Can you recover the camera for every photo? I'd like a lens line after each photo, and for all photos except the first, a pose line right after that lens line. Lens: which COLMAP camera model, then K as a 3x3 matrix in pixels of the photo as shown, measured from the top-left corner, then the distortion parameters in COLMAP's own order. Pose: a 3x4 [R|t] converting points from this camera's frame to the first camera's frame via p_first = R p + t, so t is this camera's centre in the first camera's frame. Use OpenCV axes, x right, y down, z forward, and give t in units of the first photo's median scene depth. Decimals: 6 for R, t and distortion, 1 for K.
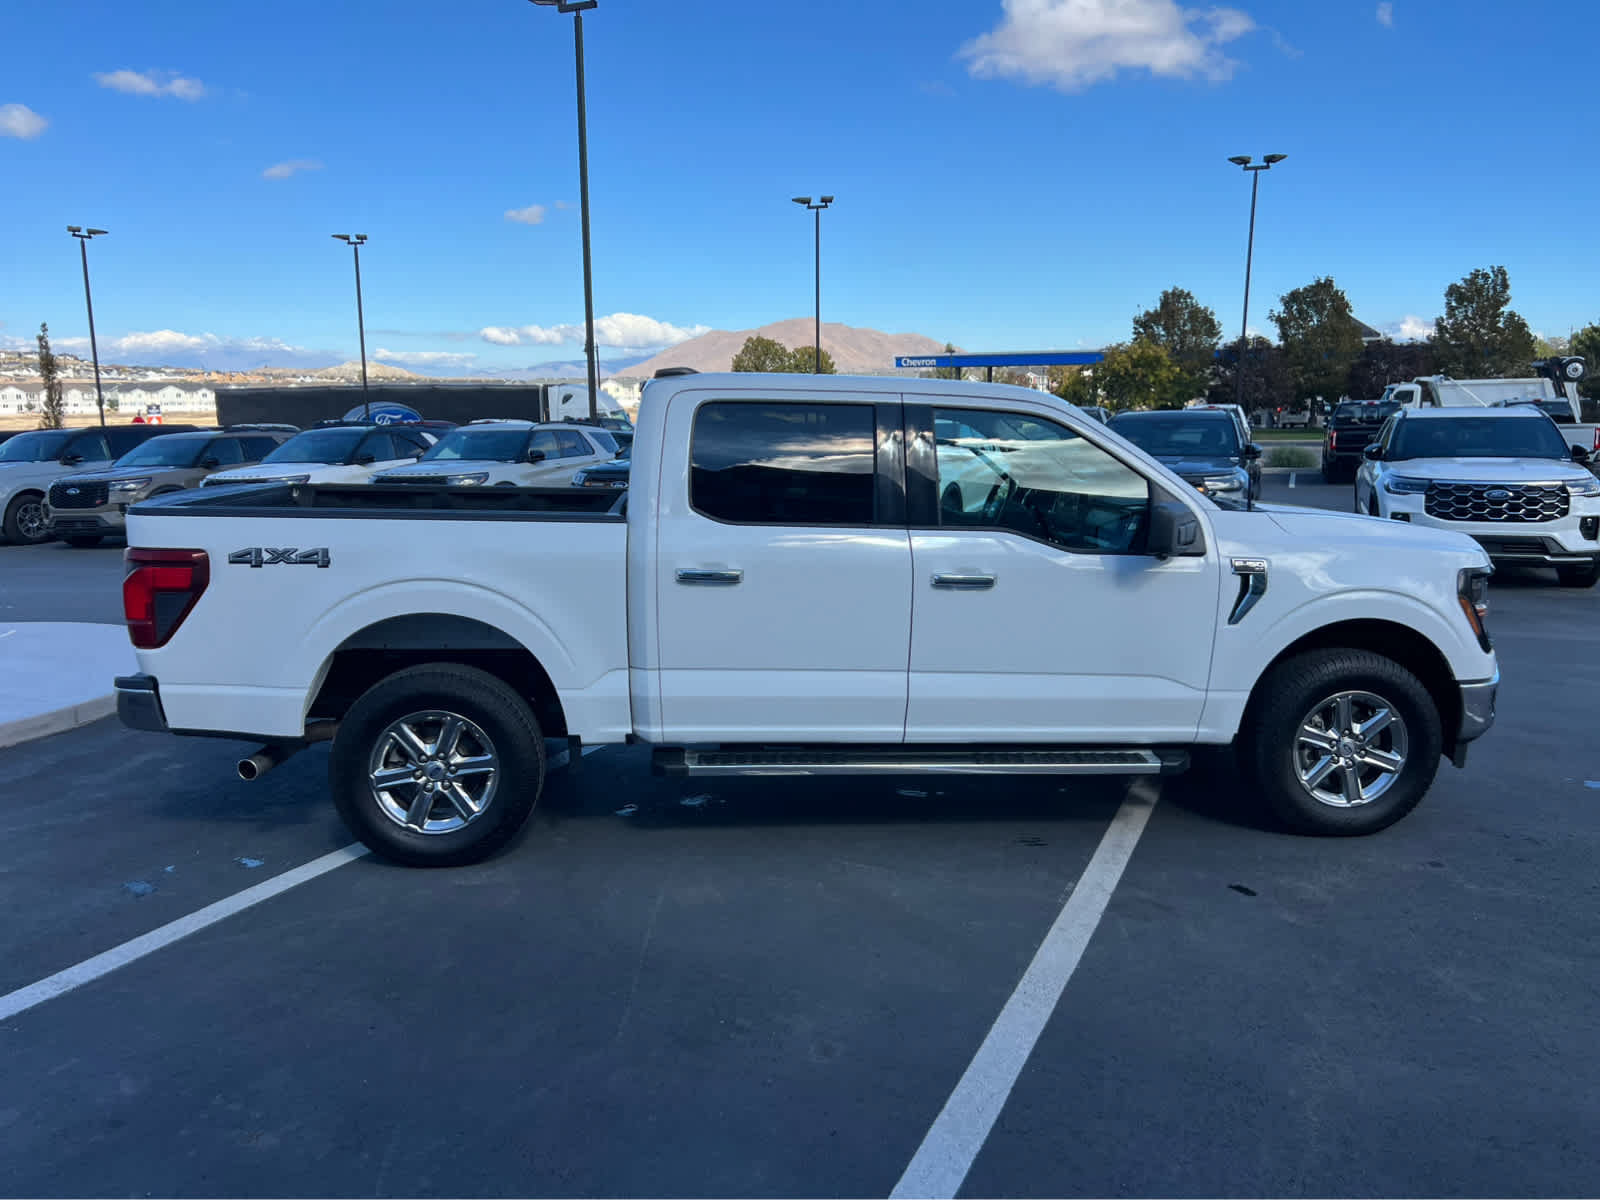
lens RADIAL K [[1185.2, 0, 844.0], [0, 1185.2, 604.9], [0, 0, 1]] dist [0.037331, -0.005132]
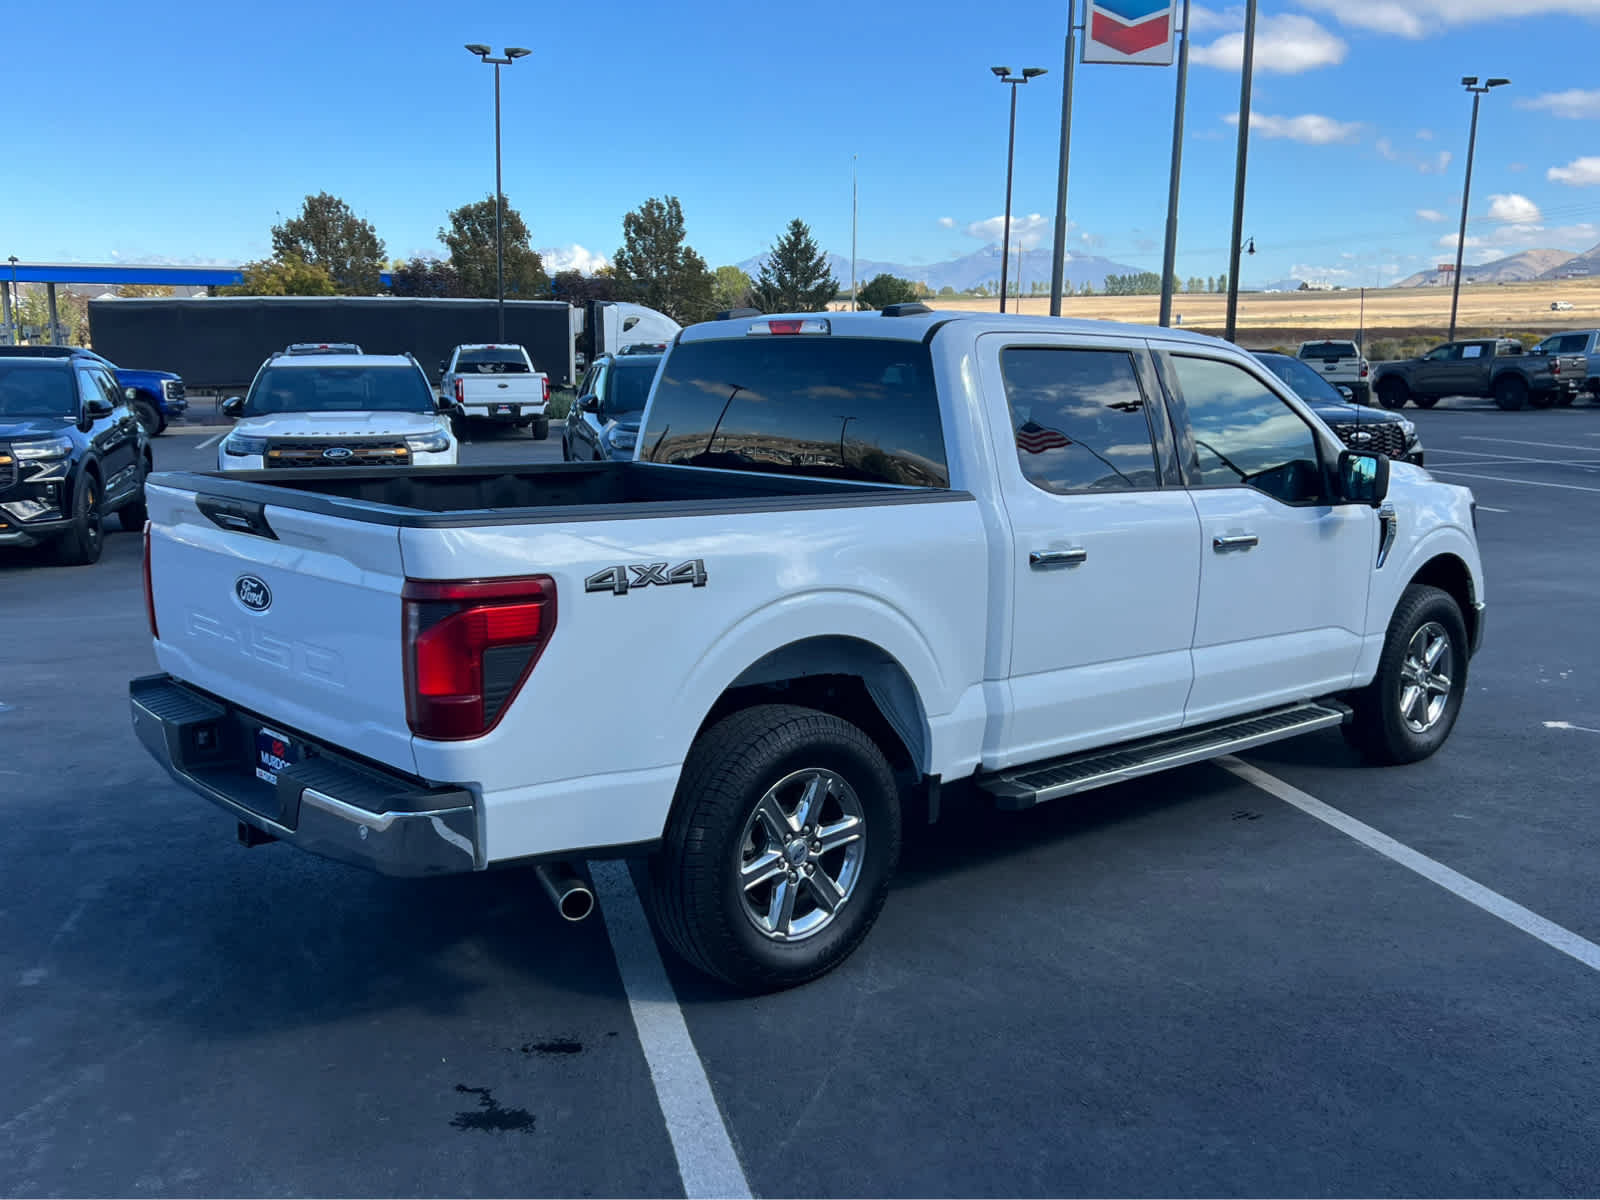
lens RADIAL K [[1481.1, 0, 800.0], [0, 1481.1, 600.0], [0, 0, 1]] dist [0.036785, -0.022887]
pose [[0.808554, -0.091779, 0.581221, -0.819449], [0.088373, 0.995498, 0.034258, -0.044341], [-0.581748, 0.023664, 0.813025, 0.244690]]
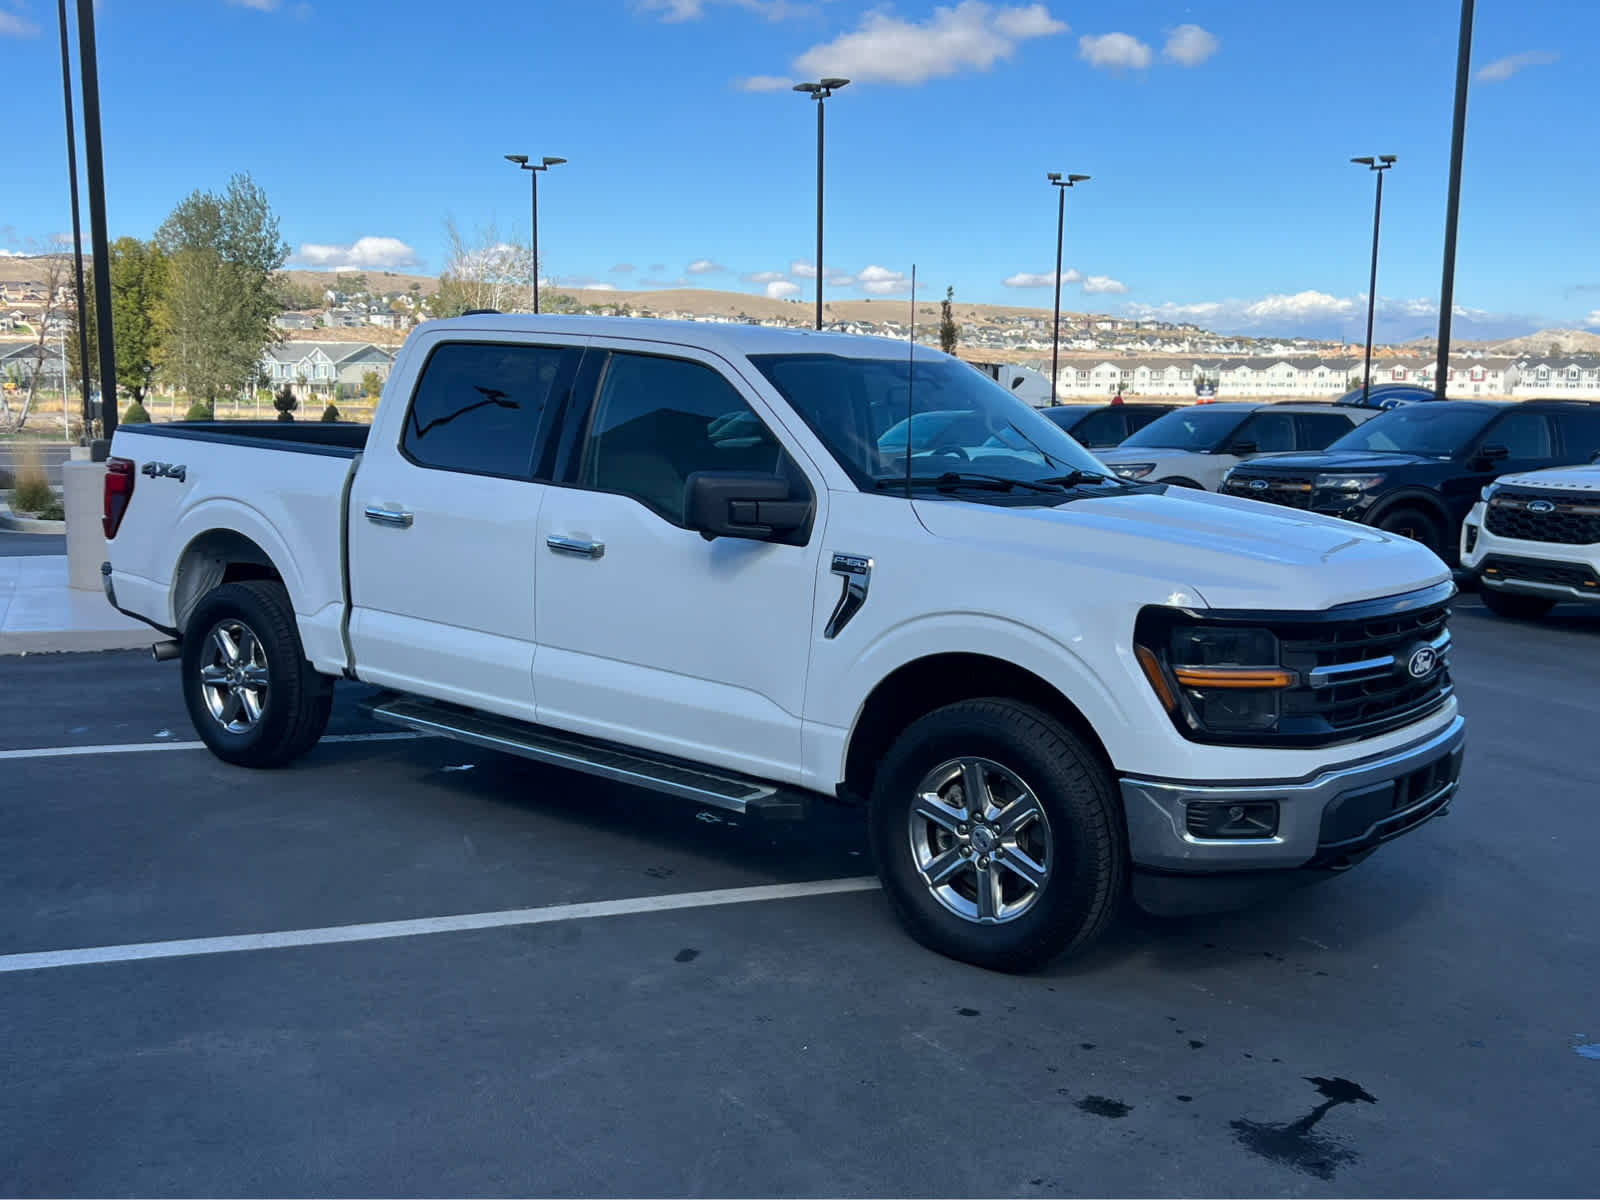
lens RADIAL K [[1680.8, 0, 800.0], [0, 1680.8, 600.0], [0, 0, 1]] dist [0.132543, -0.306093]
pose [[0.725144, 0.108061, -0.680065, 1.040832], [-0.137003, 0.990506, 0.011305, -0.017364], [0.674830, 0.084973, 0.733065, 0.189289]]
